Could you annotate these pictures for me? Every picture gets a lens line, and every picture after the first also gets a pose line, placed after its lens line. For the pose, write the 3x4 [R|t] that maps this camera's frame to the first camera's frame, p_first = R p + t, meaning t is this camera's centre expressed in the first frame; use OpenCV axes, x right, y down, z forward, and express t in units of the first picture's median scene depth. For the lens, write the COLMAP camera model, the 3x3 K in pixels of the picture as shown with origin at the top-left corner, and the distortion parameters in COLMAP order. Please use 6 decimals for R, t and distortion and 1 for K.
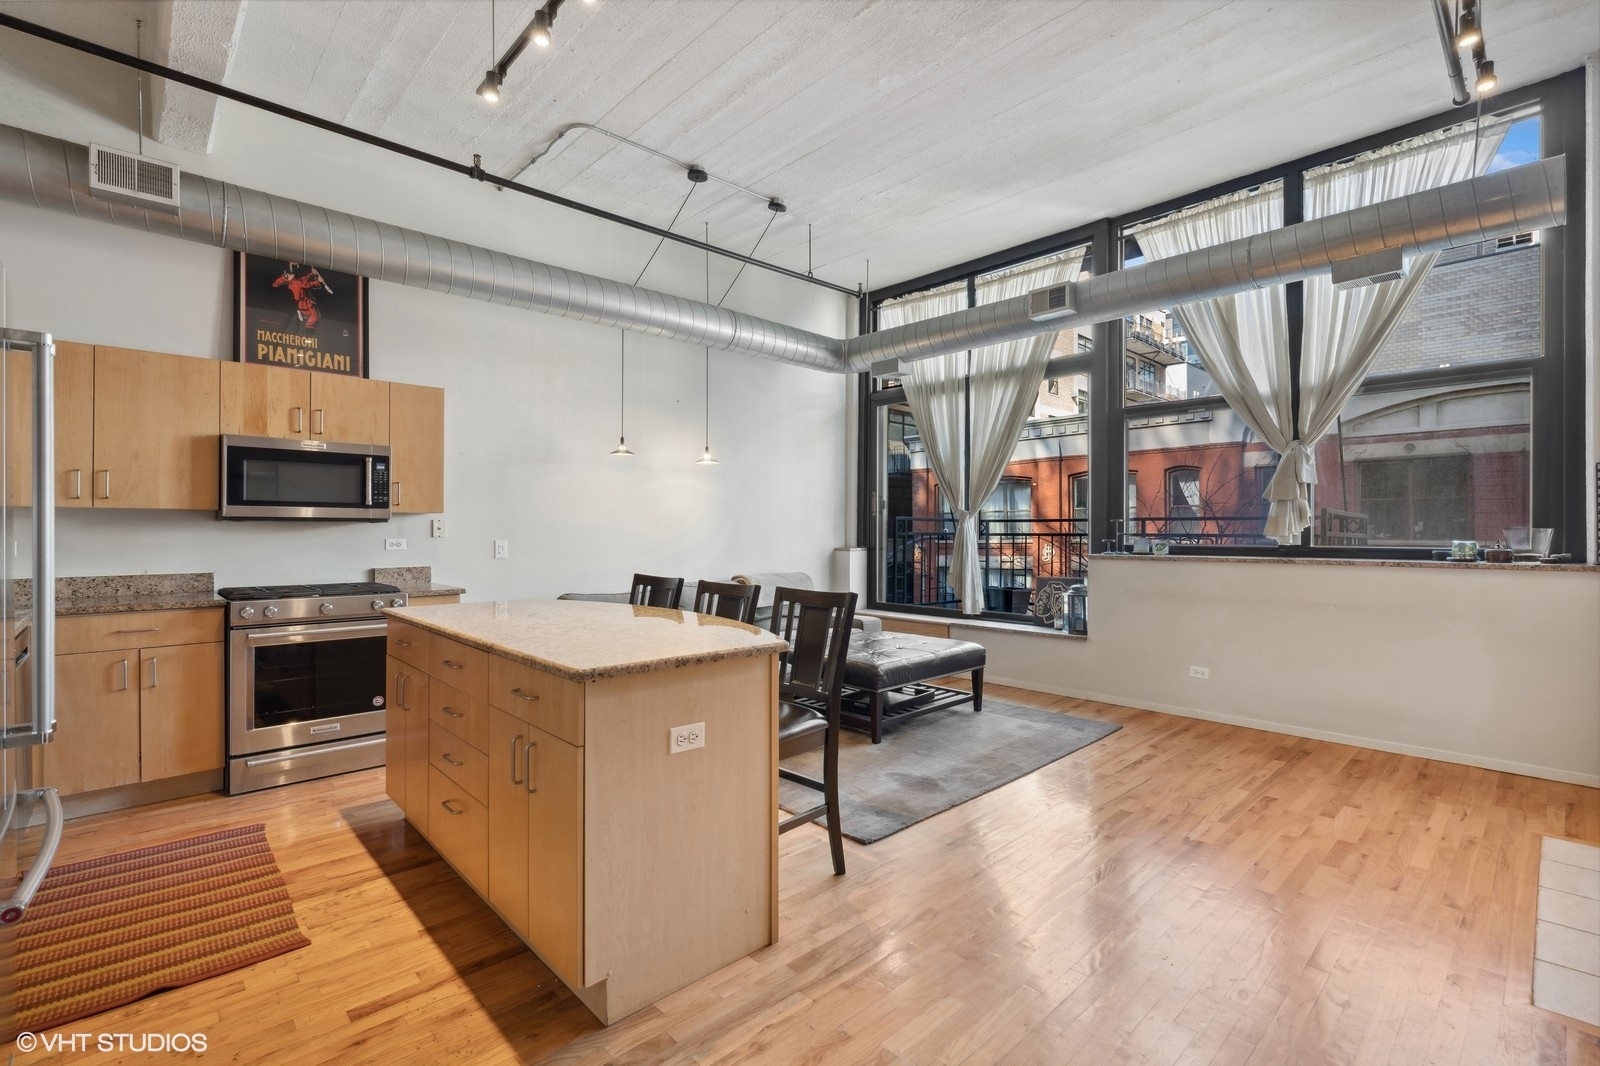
lens RADIAL K [[721.6, 0, 797.1], [0, 721.6, 528.6], [0, 0, 1]] dist [-0.003751, 0.000707]
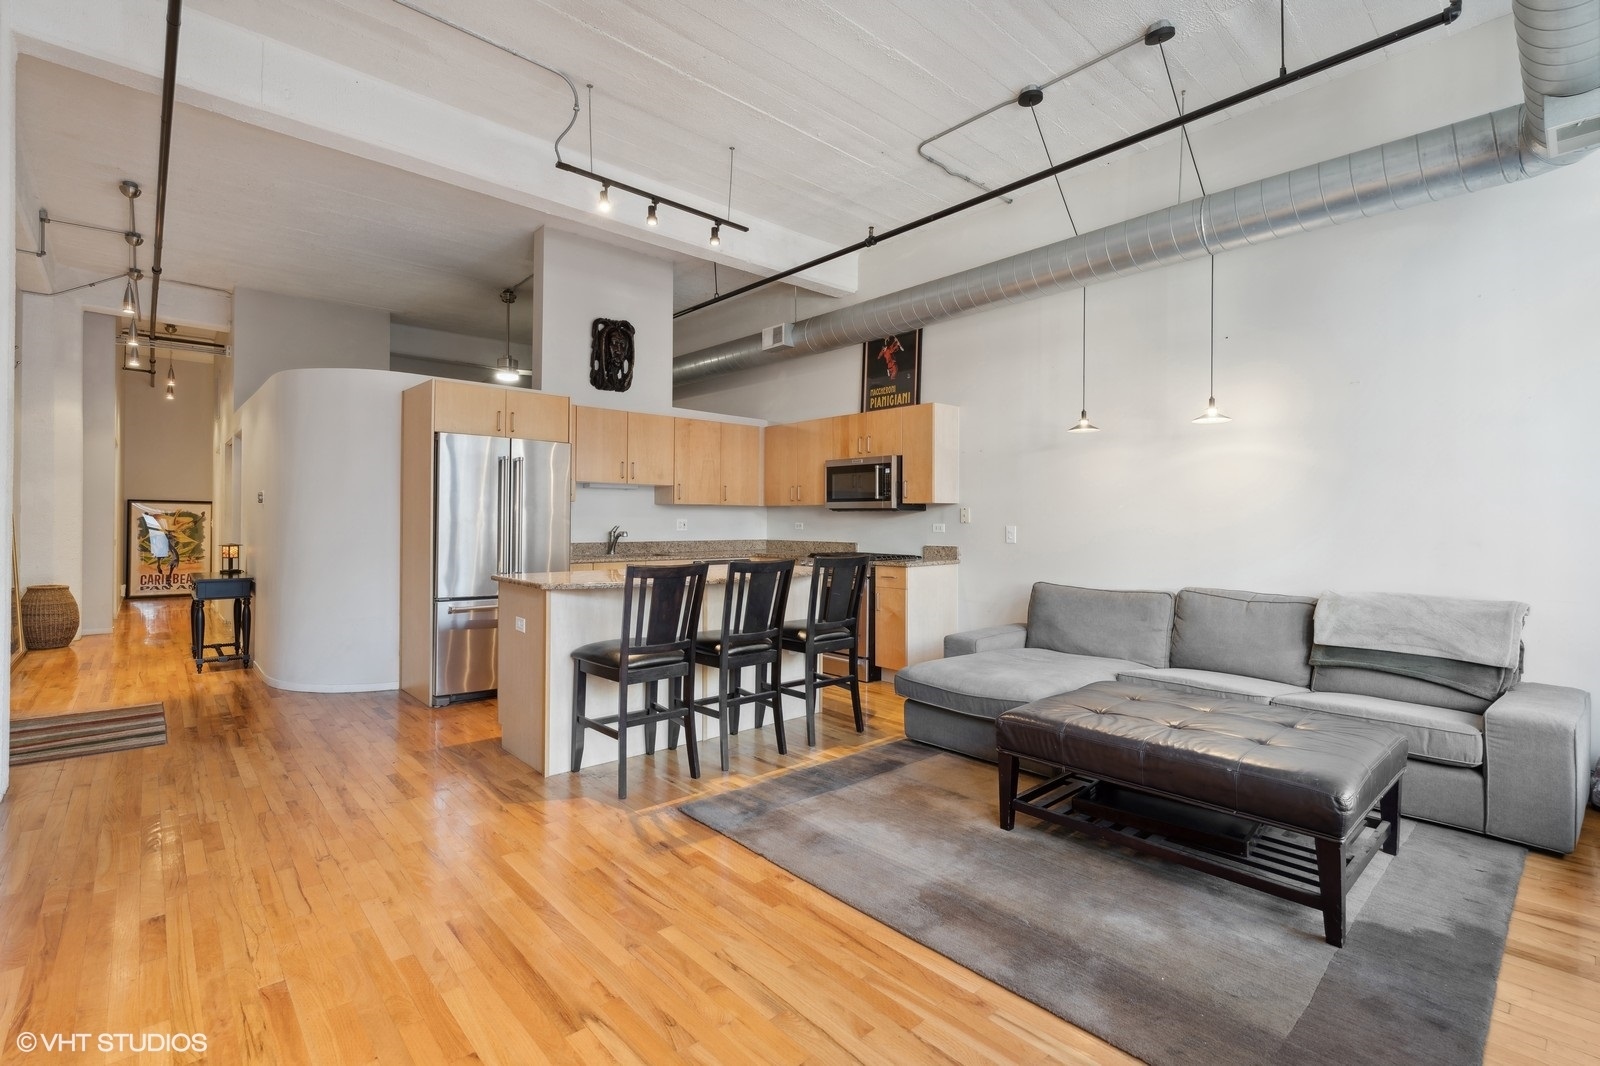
lens RADIAL K [[731.3, 0, 802.7], [0, 731.3, 519.1], [0, 0, 1]] dist [-0.003687, 0.000427]
pose [[-0.016289, -0.002520, -0.999864, 0.823424], [-0.003215, 0.999992, -0.002468, 0.010906], [0.999862, 0.003174, -0.016297, 0.847643]]
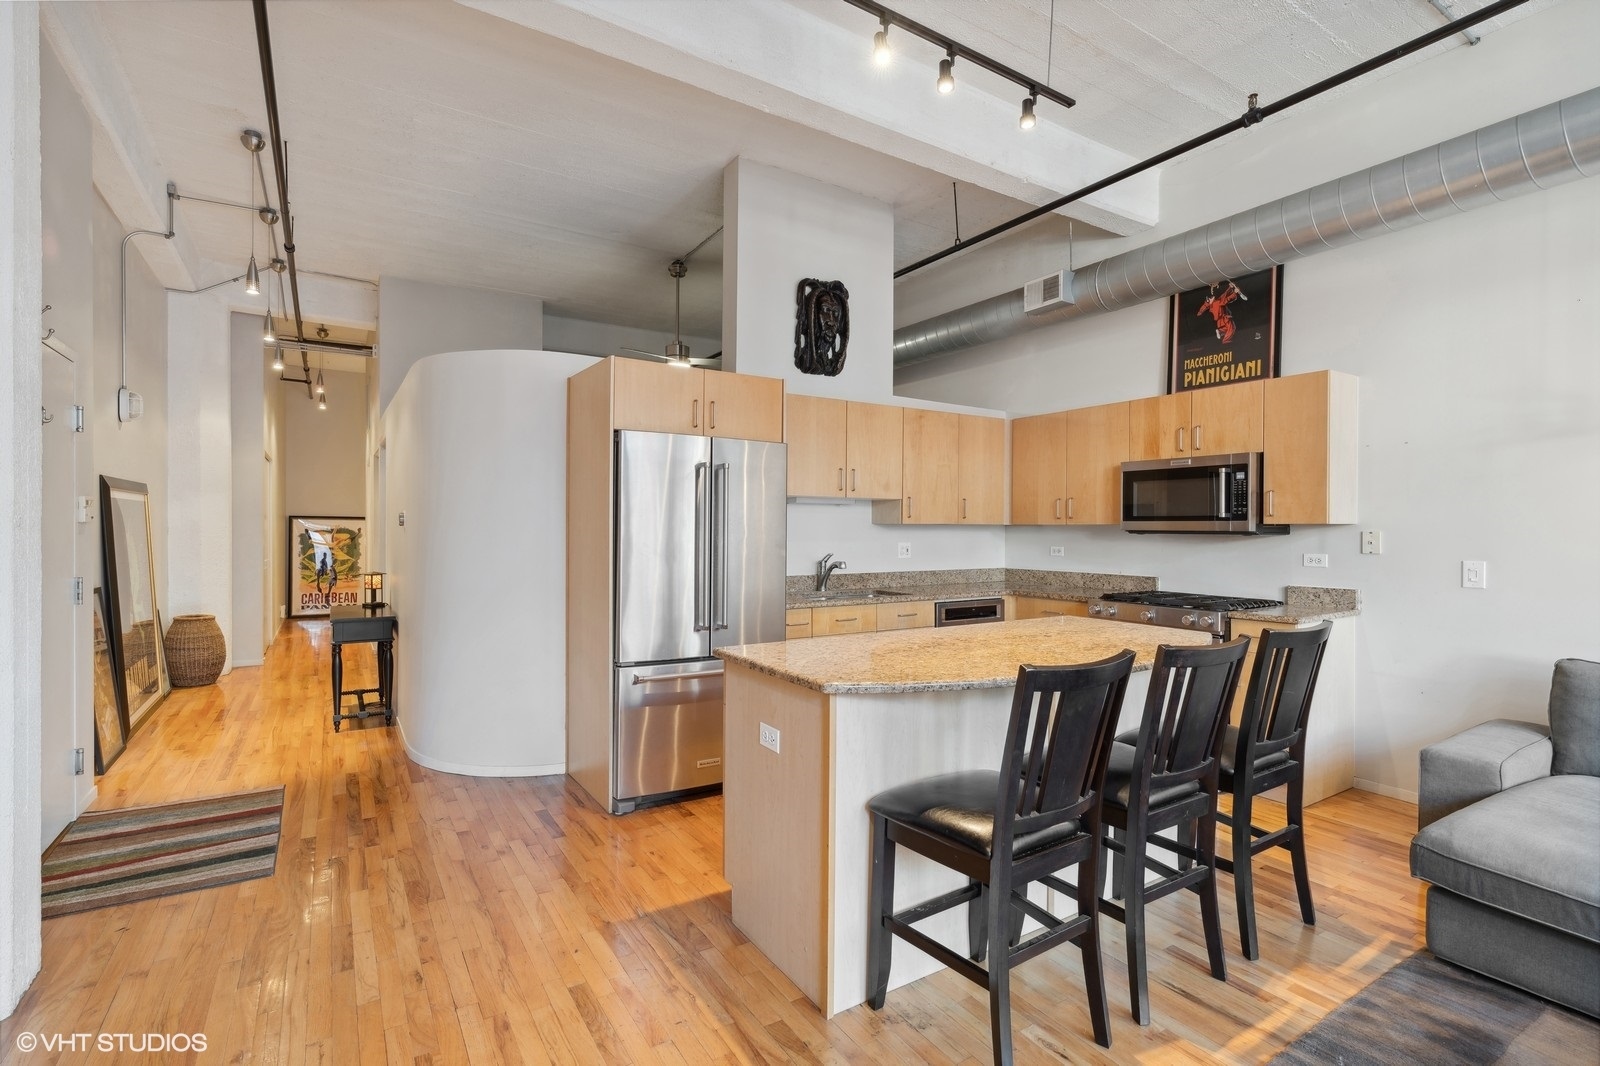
lens RADIAL K [[747.5, 0, 800.0], [0, 747.5, 533.0], [0, 0, 1]] dist [-0.001003, -0.000153]
pose [[-0.185263, 0.004953, -0.982677, 0.472054], [-0.001826, 0.999984, 0.005385, -0.015940], [0.982687, 0.002792, -0.185251, 0.610587]]
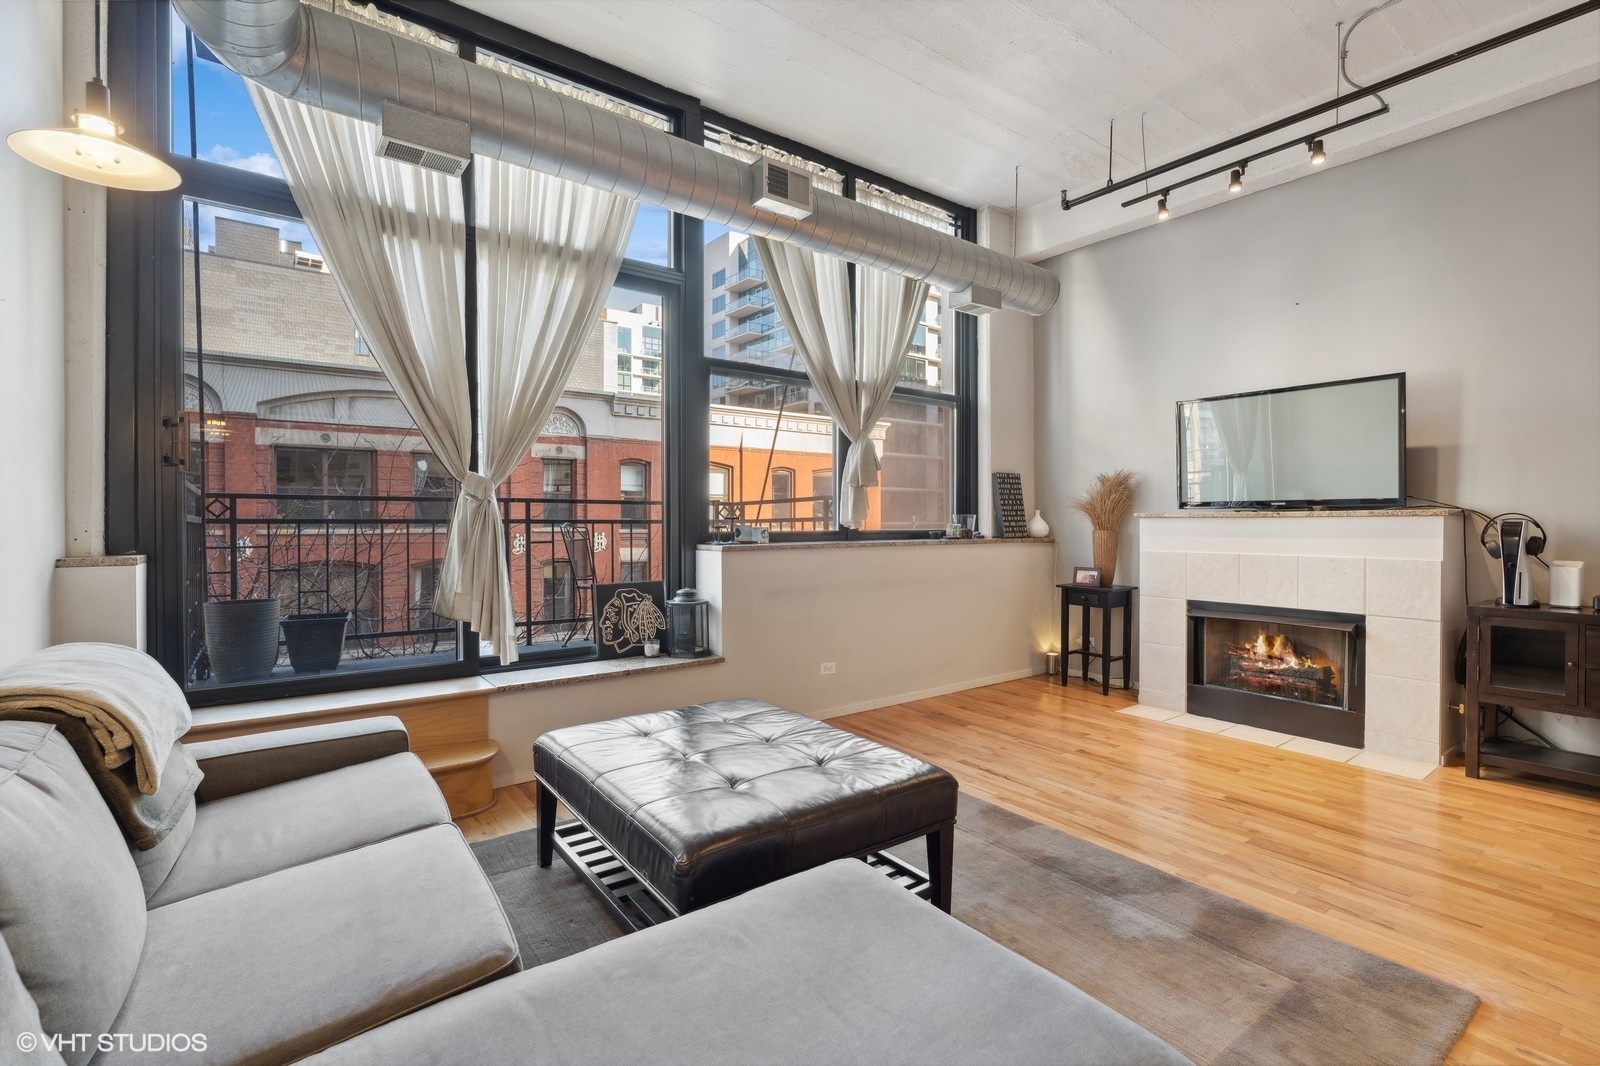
lens RADIAL K [[721.6, 0, 797.1], [0, 721.6, 528.6], [0, 0, 1]] dist [-0.003751, 0.000707]
pose [[0.112307, -0.009647, 0.993627, -0.423059], [-0.004378, 0.999938, 0.010203, 0.012810], [-0.993664, -0.005496, 0.112258, 1.083912]]
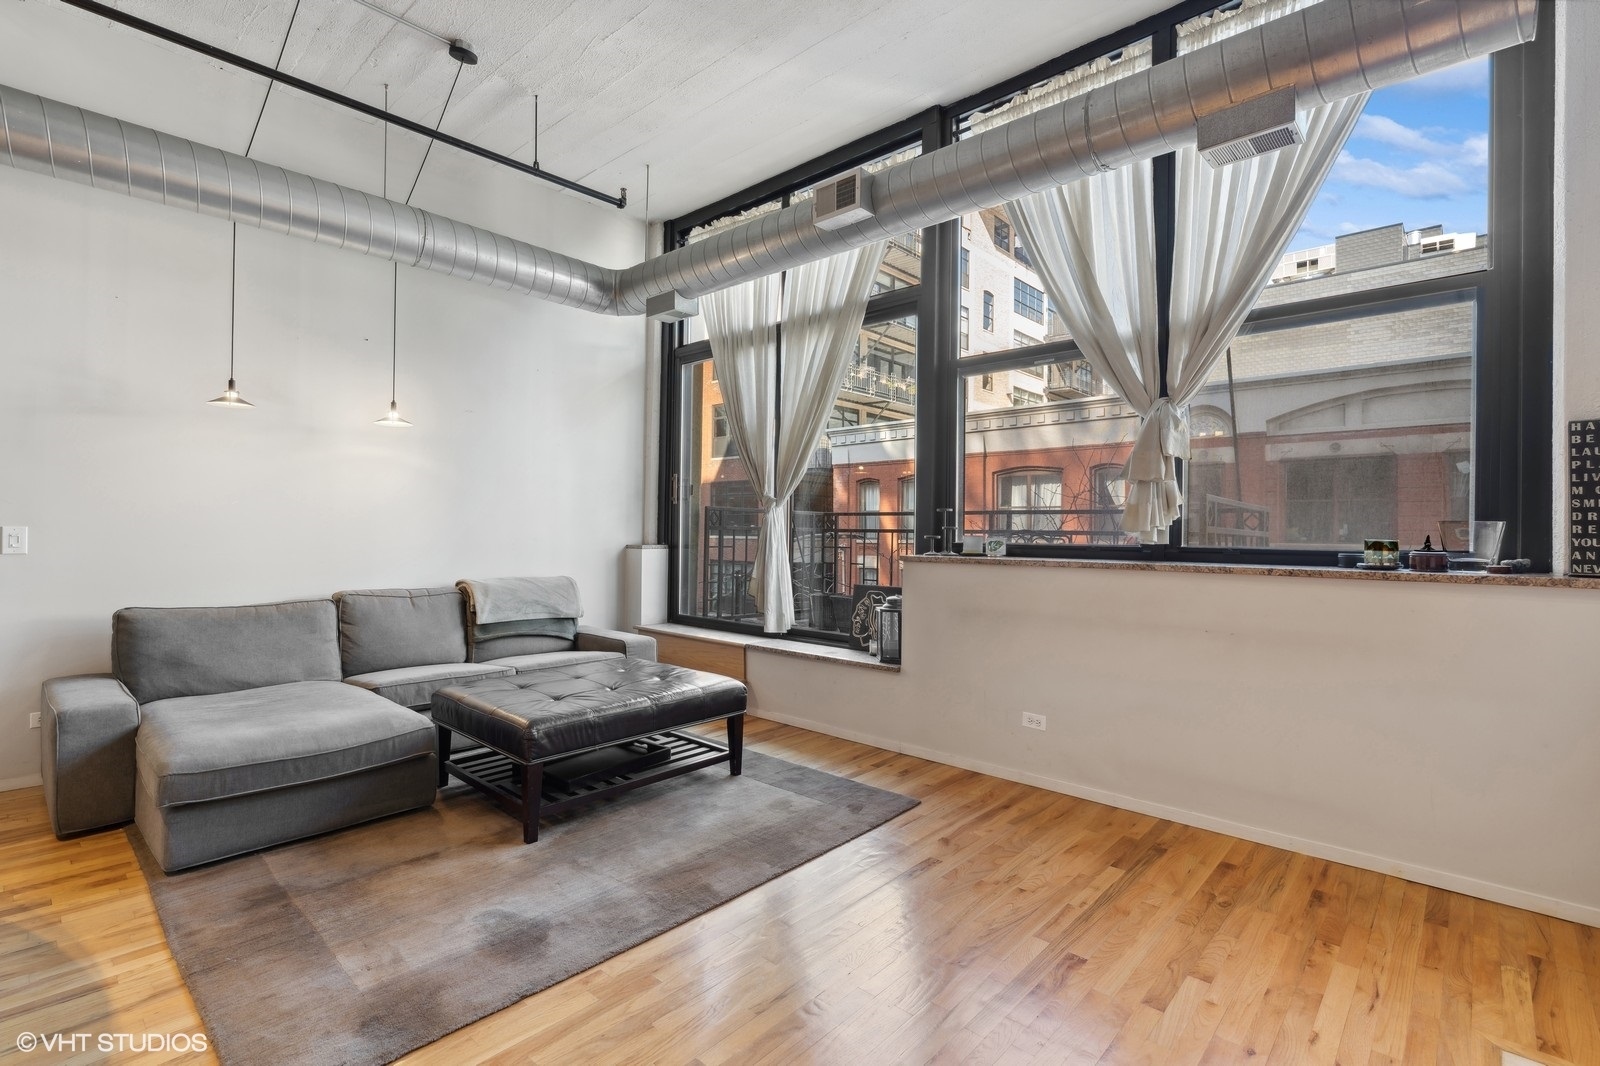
lens RADIAL K [[743.5, 0, 794.6], [0, 743.5, 525.9], [0, 0, 1]] dist [-0.002192, -0.000564]
pose [[0.997327, 0.010509, 0.072306, 0.306361], [-0.010353, 0.999943, -0.002524, 0.011353], [-0.072329, 0.001768, 0.997379, 0.323166]]
